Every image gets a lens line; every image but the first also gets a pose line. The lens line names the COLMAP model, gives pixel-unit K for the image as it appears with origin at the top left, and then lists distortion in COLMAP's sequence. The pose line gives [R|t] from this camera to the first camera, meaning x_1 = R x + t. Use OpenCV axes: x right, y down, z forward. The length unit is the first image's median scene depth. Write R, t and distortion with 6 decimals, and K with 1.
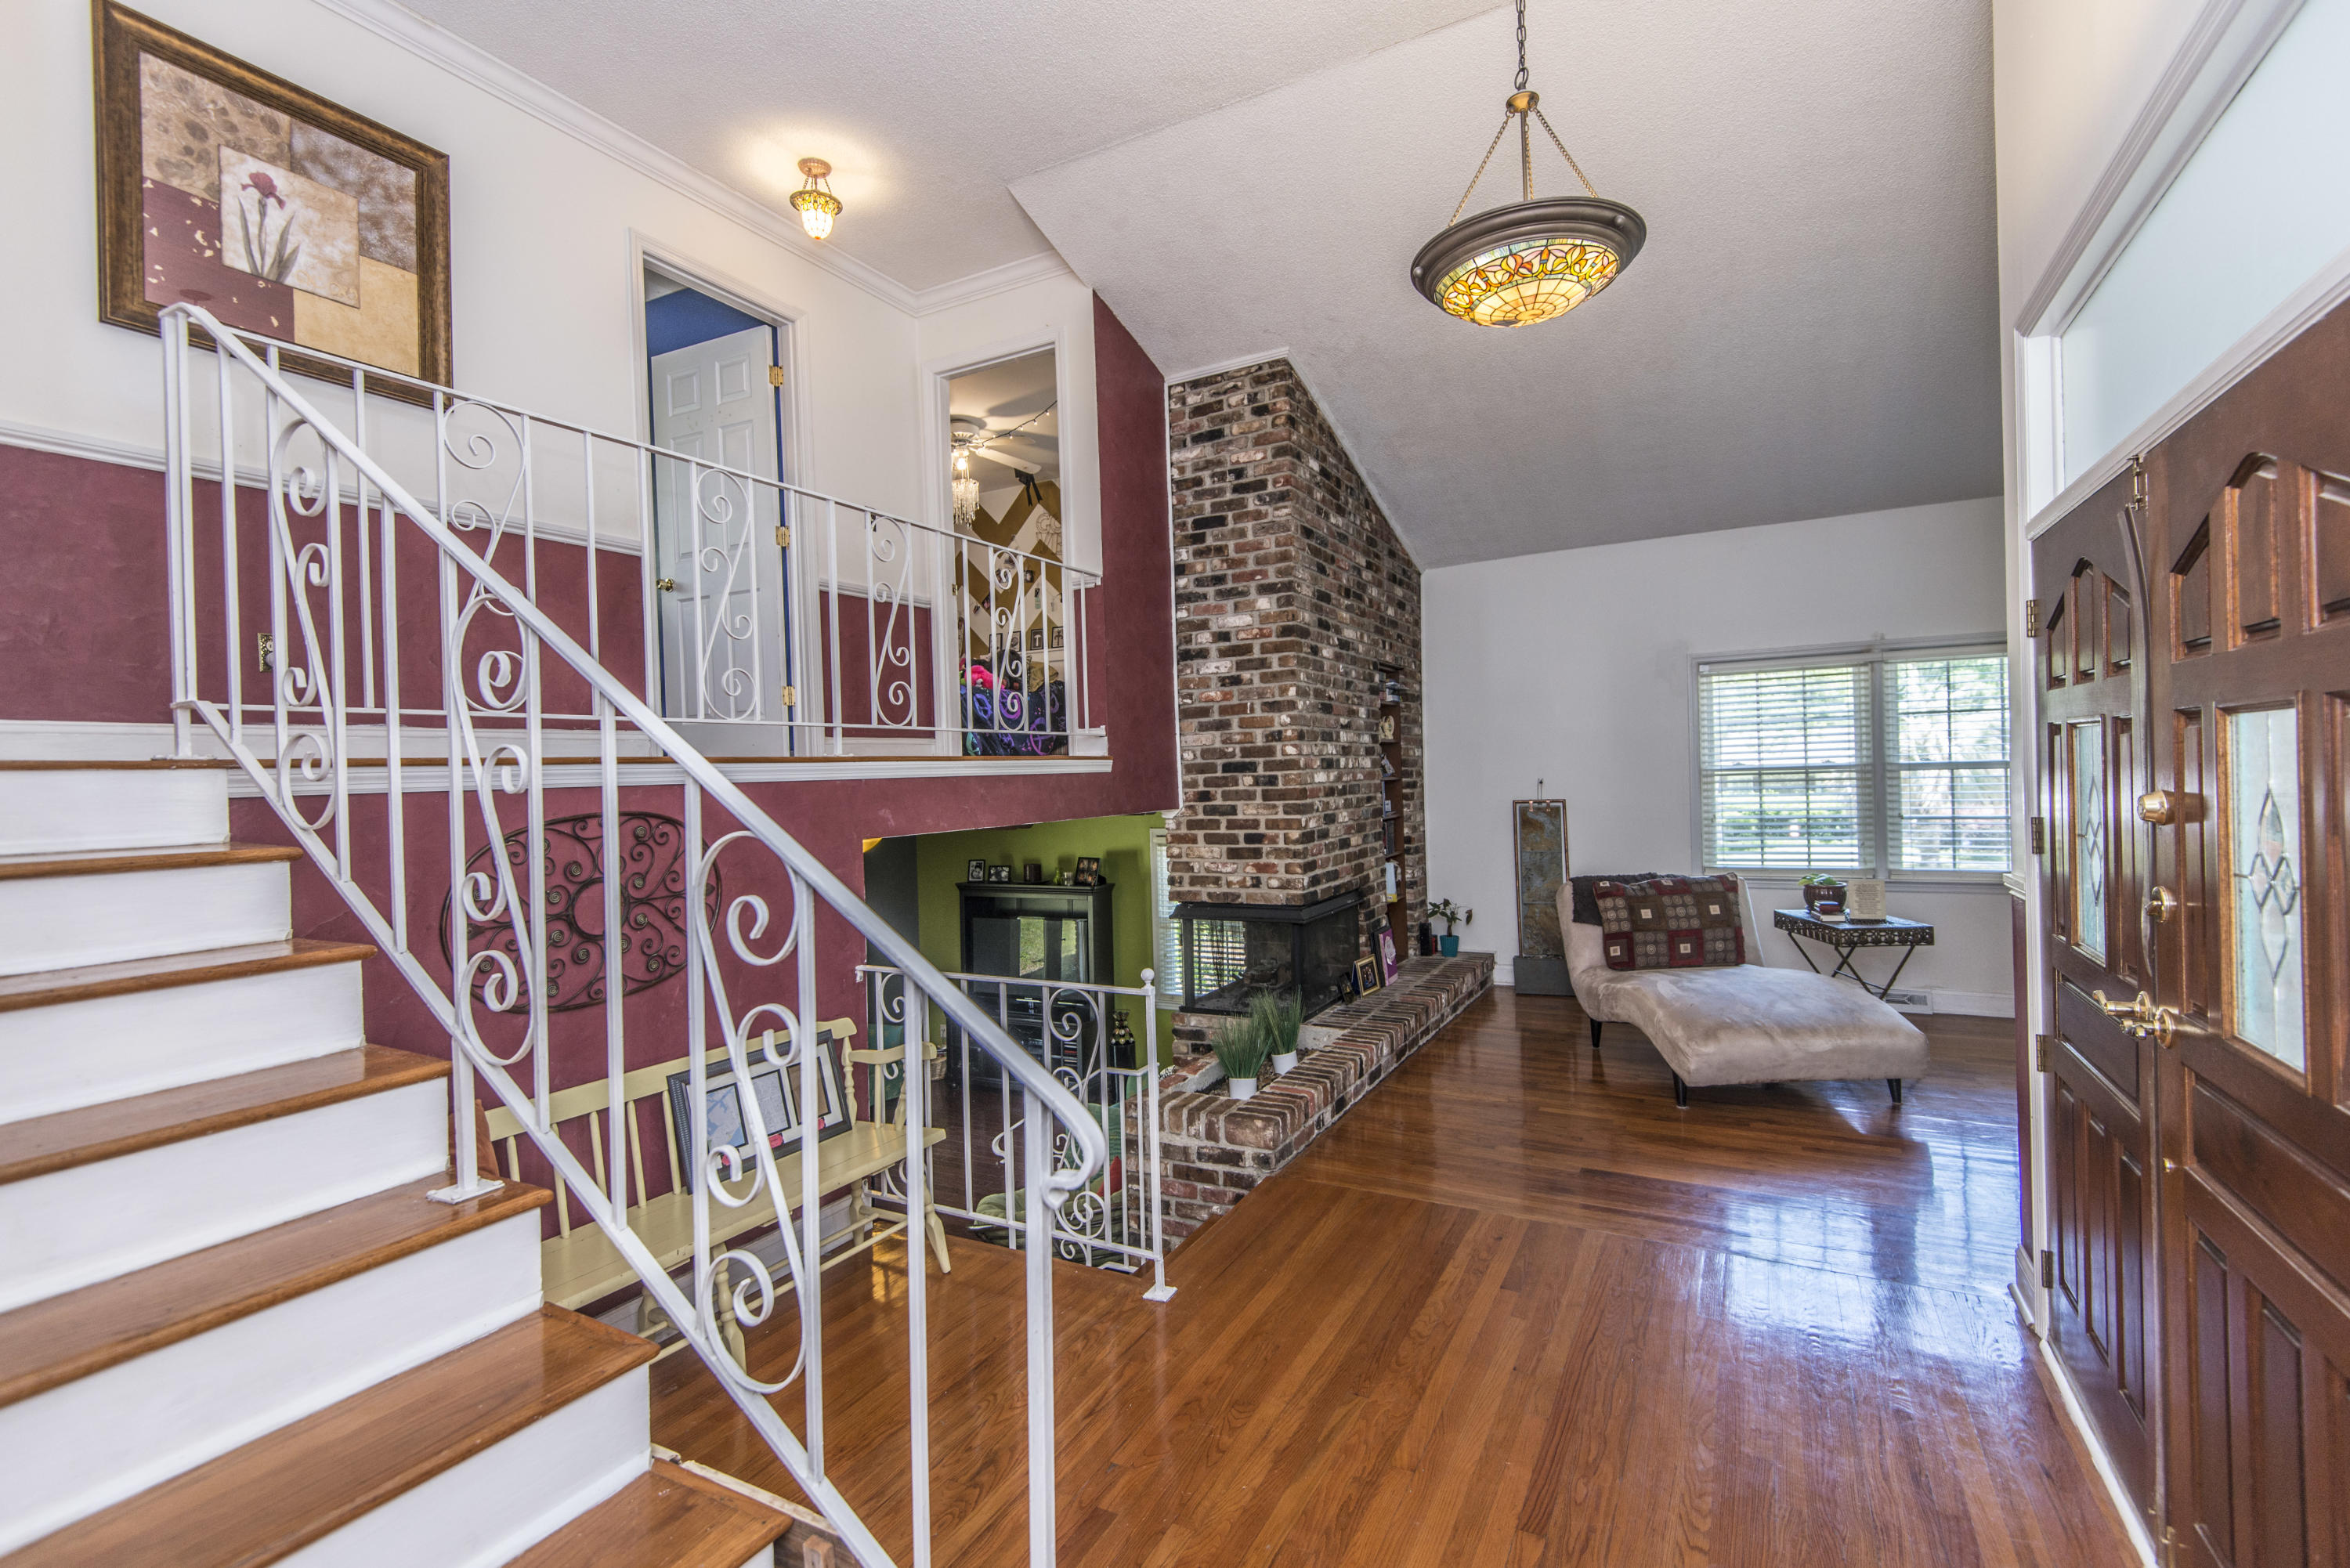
lens RADIAL K [[1073.6, 0, 1173.2], [0, 1073.6, 779.4], [0, 0, 1]] dist [0.017430, 0.000073]
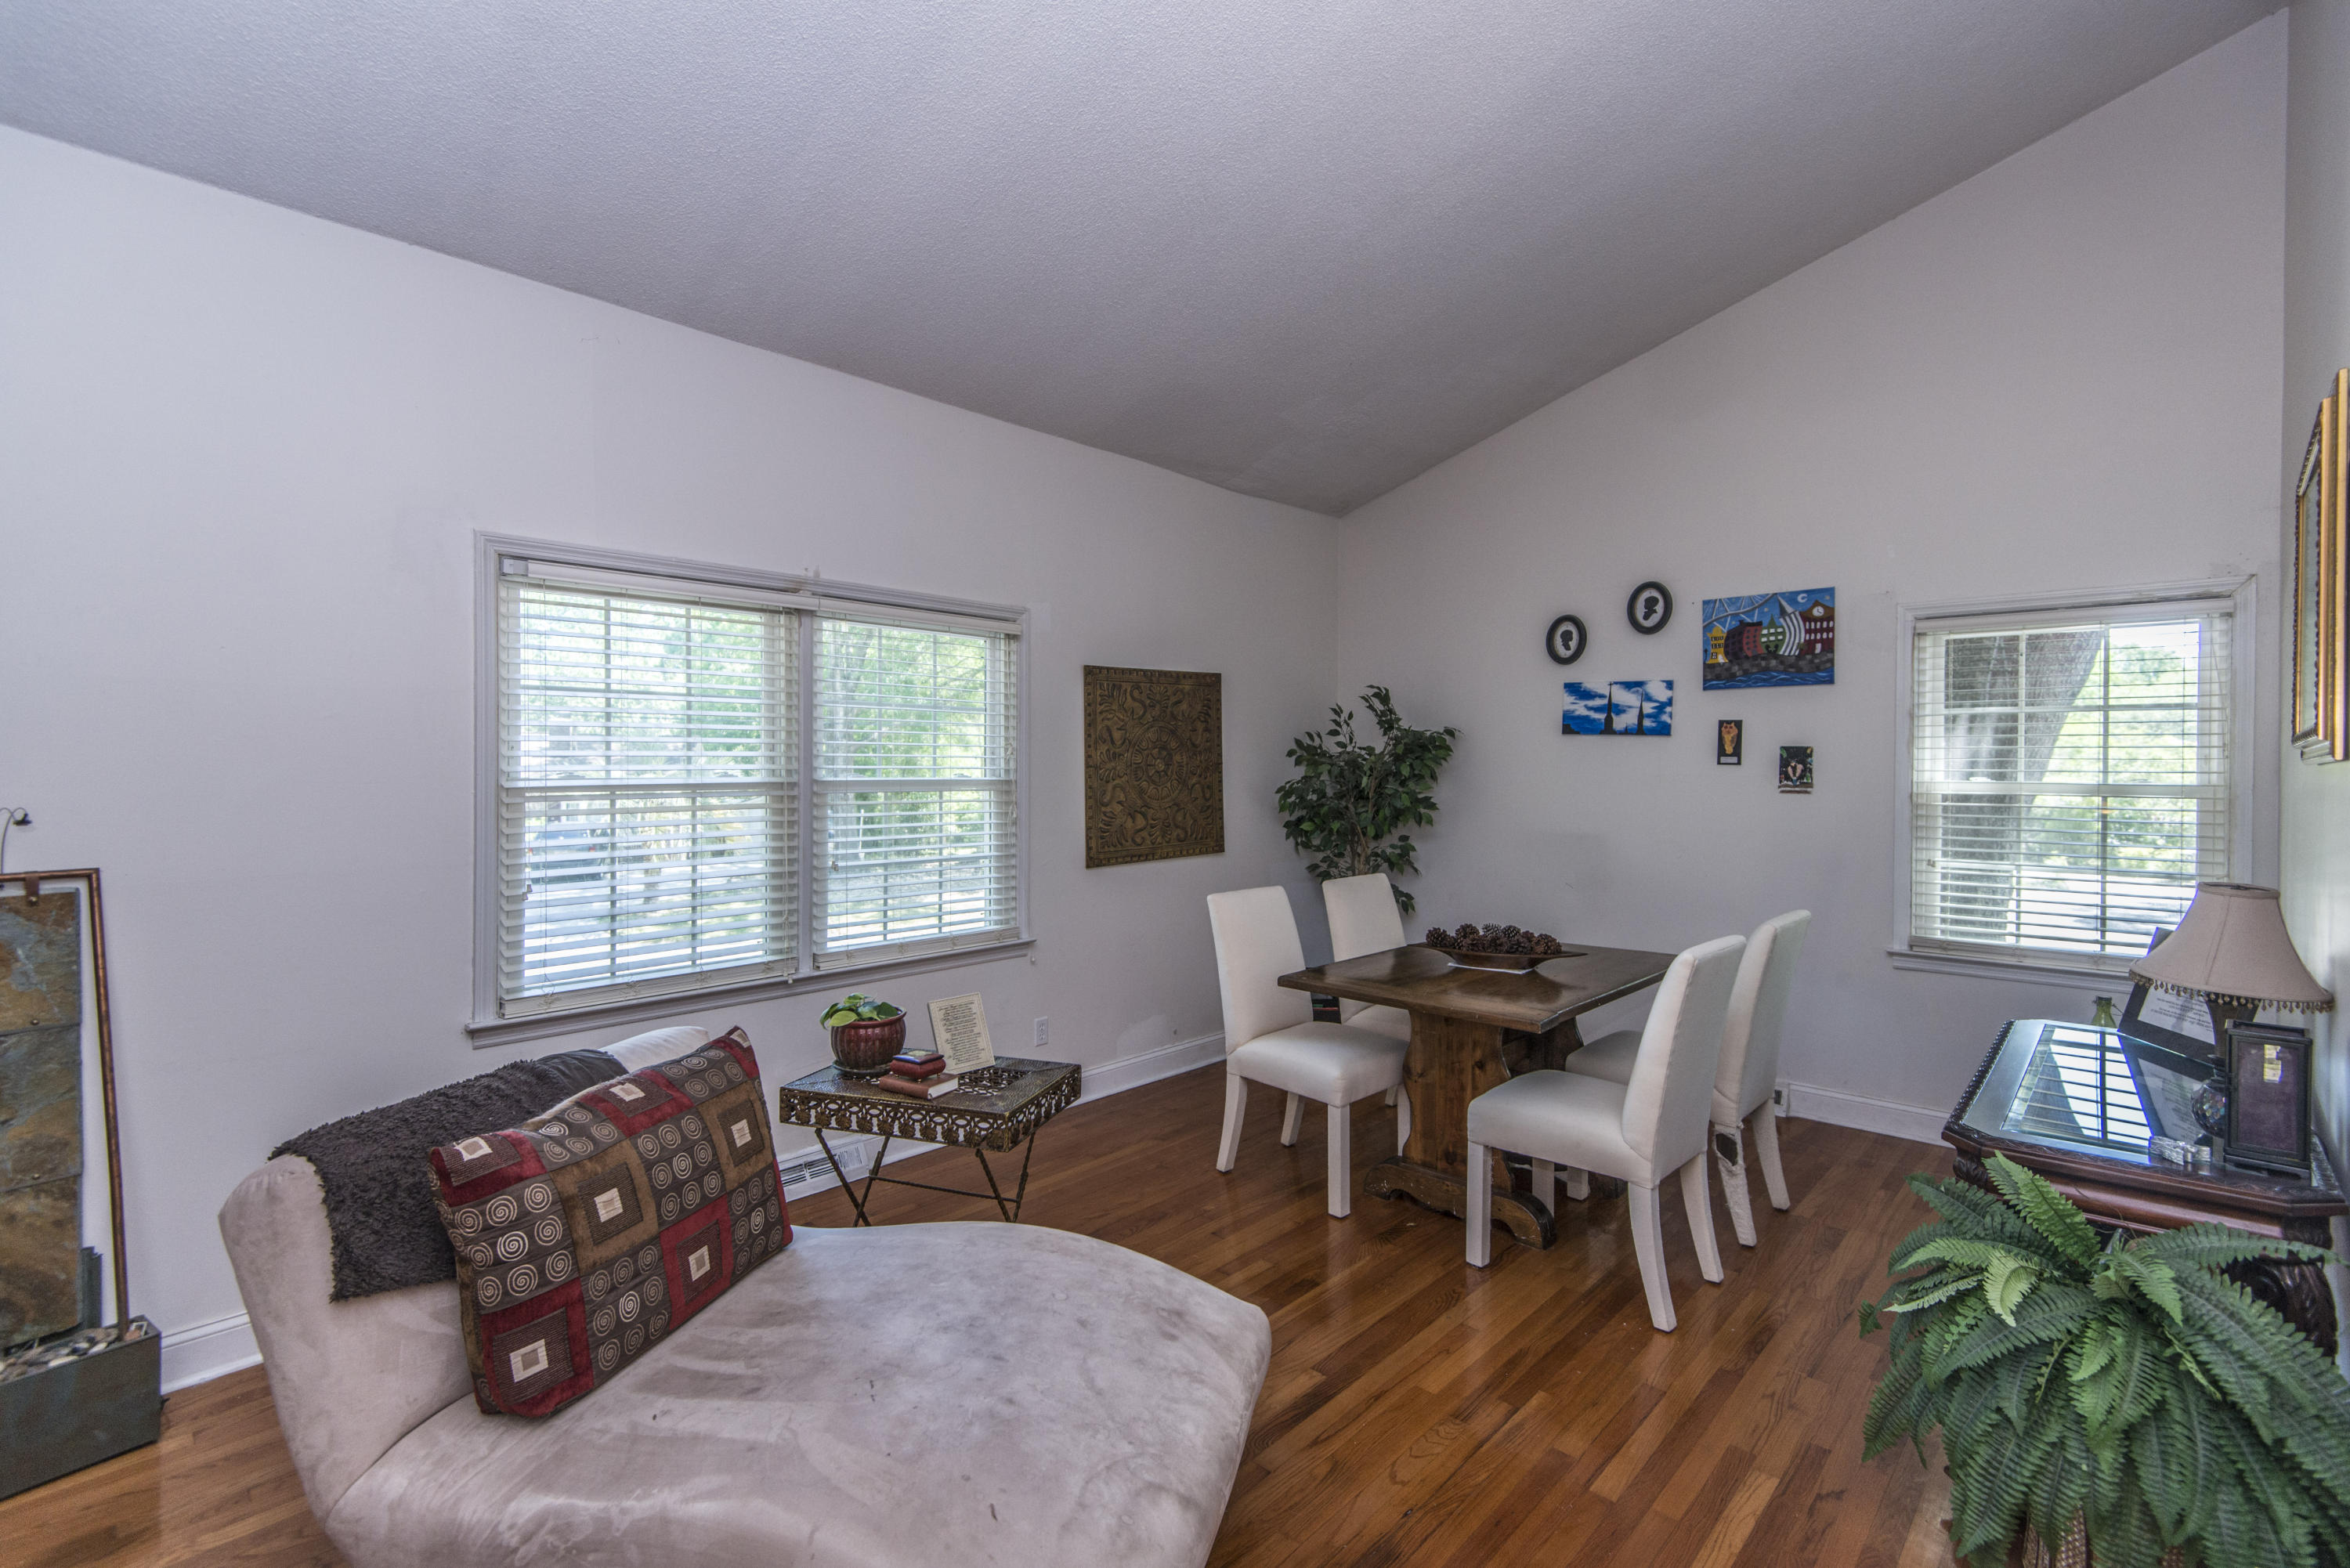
lens RADIAL K [[1073.6, 0, 1176.7], [0, 1073.6, 780.5], [0, 0, 1]] dist [0.017430, 0.000073]
pose [[0.263528, 0.012529, 0.964570, 0.151525], [-0.007161, 0.999914, -0.011031, -0.010521], [-0.964625, -0.004000, 0.263595, 0.748976]]
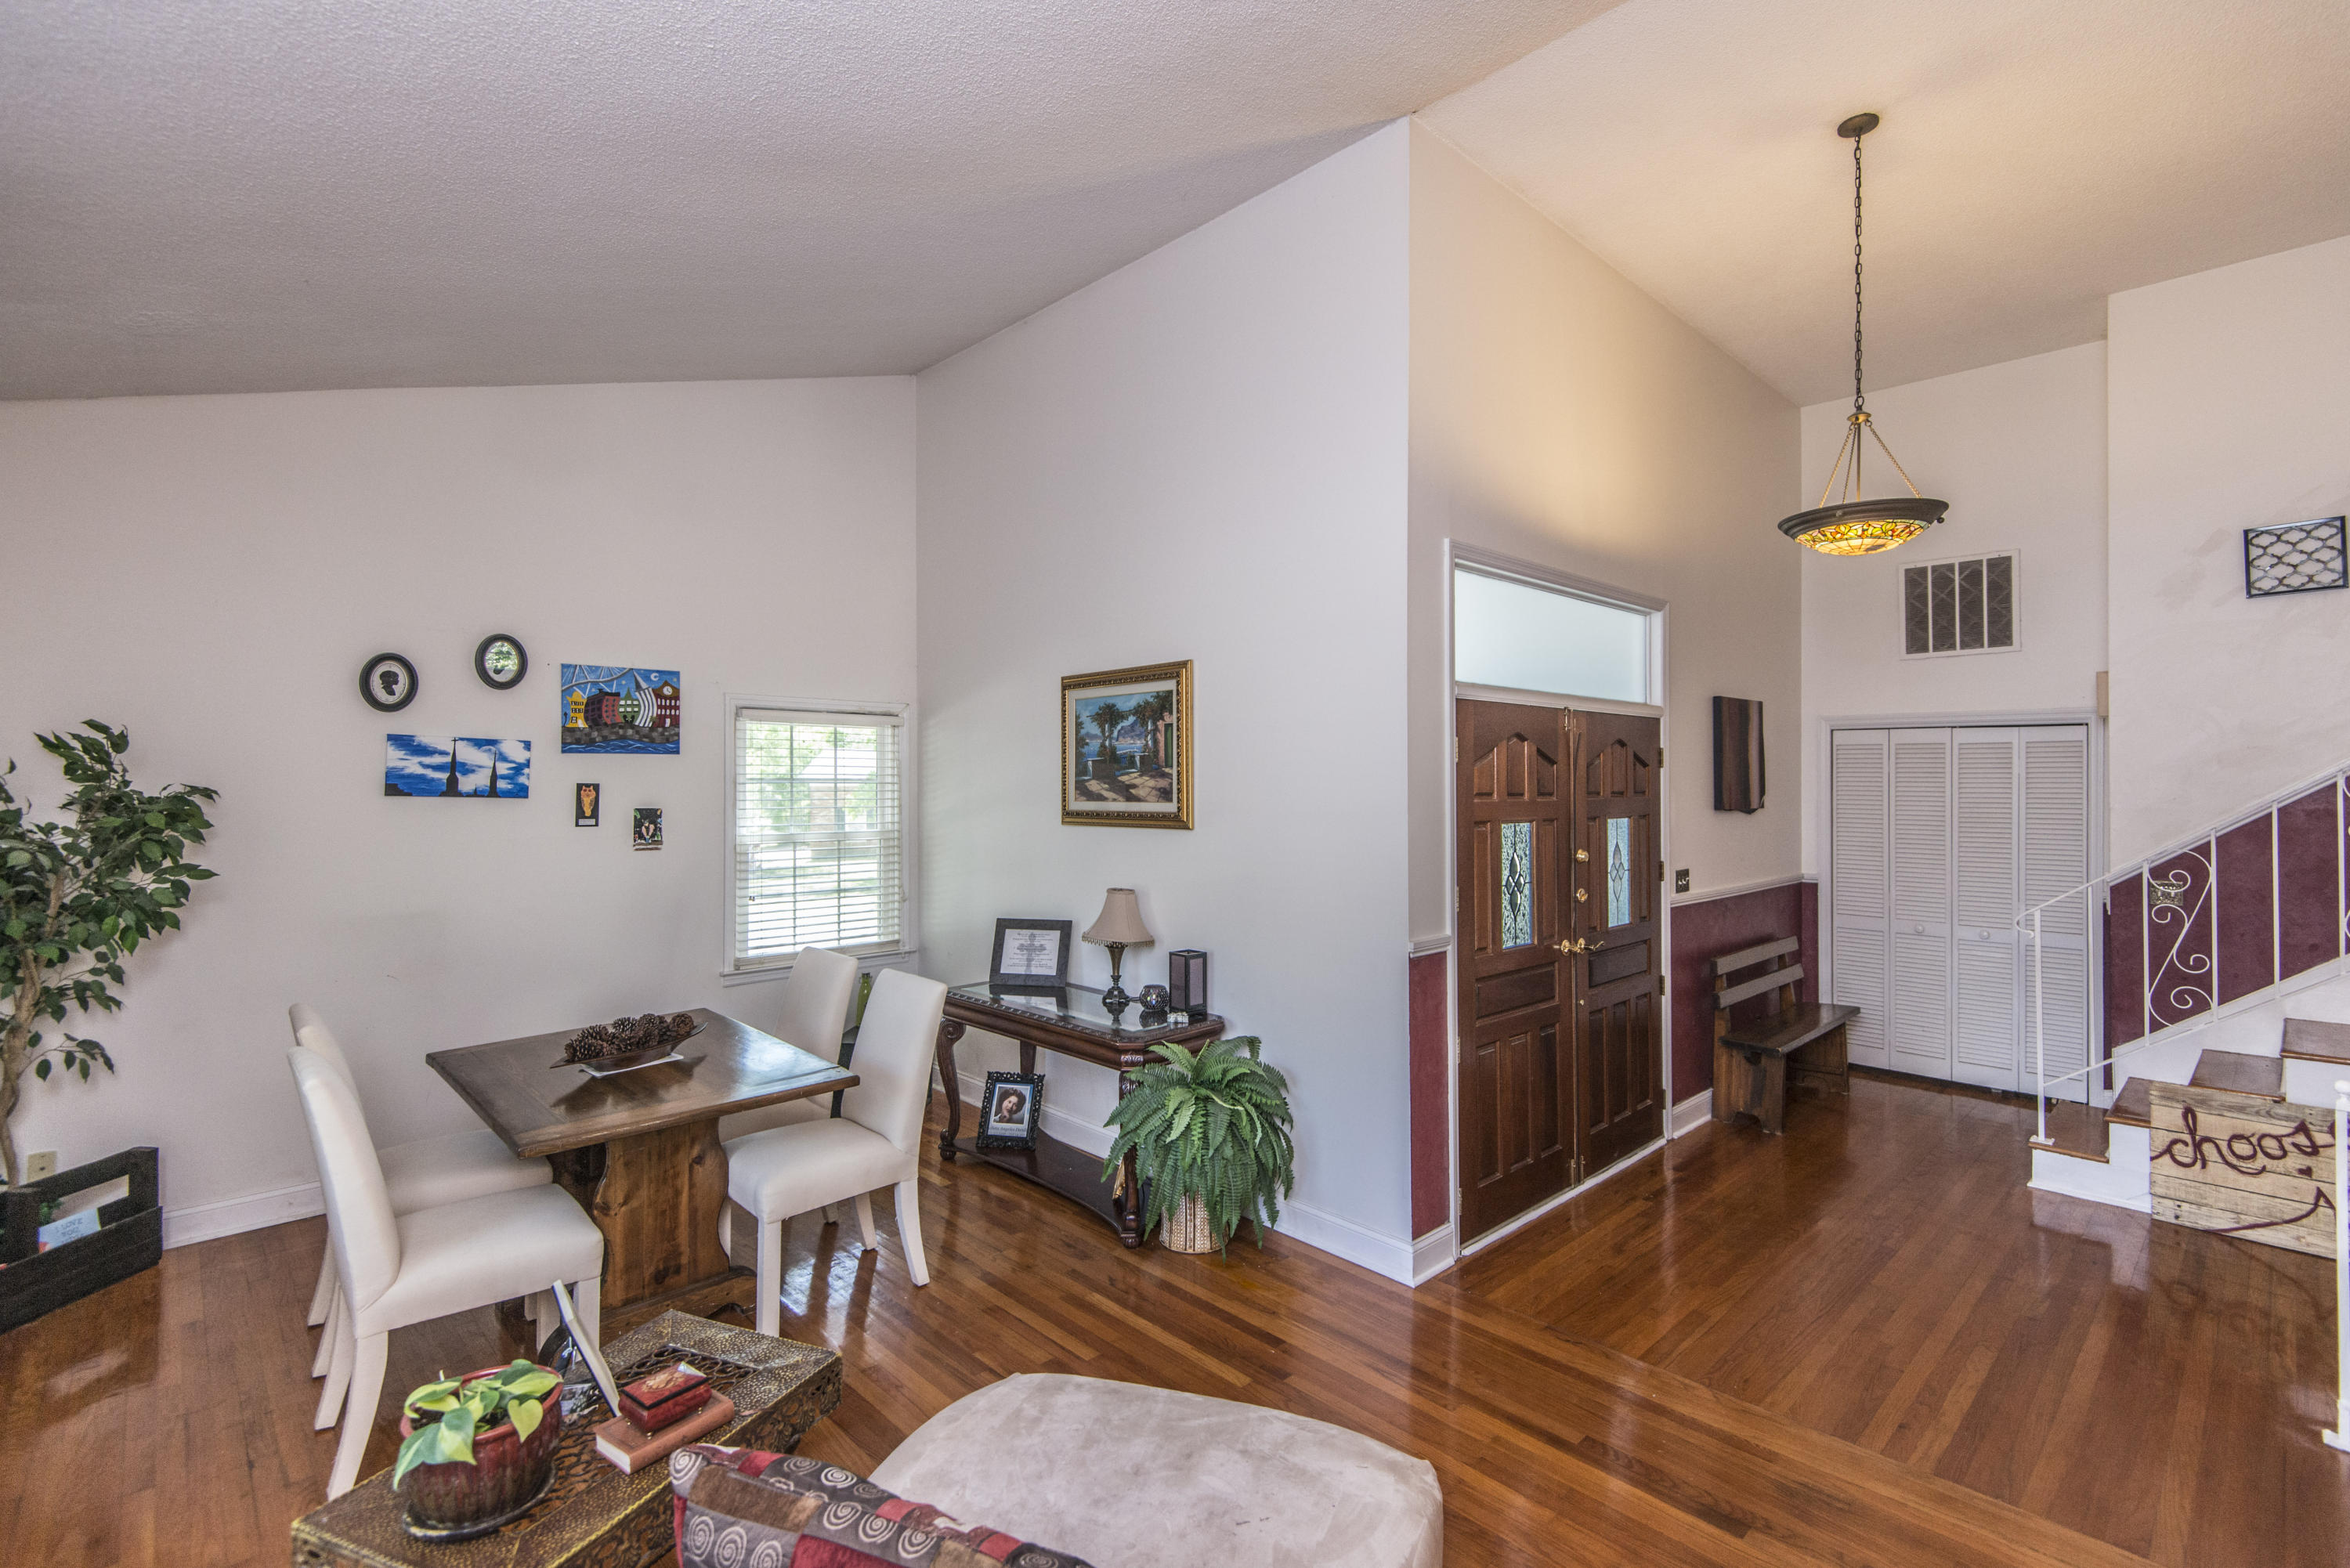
lens RADIAL K [[1073.6, 0, 1181.6], [0, 1073.6, 778.6], [0, 0, 1]] dist [0.017430, 0.000073]
pose [[-0.952937, 0.025916, 0.302059, 0.323483], [0.024851, 0.999664, -0.007370, -0.048192], [-0.302149, 0.000484, -0.953261, 1.159834]]
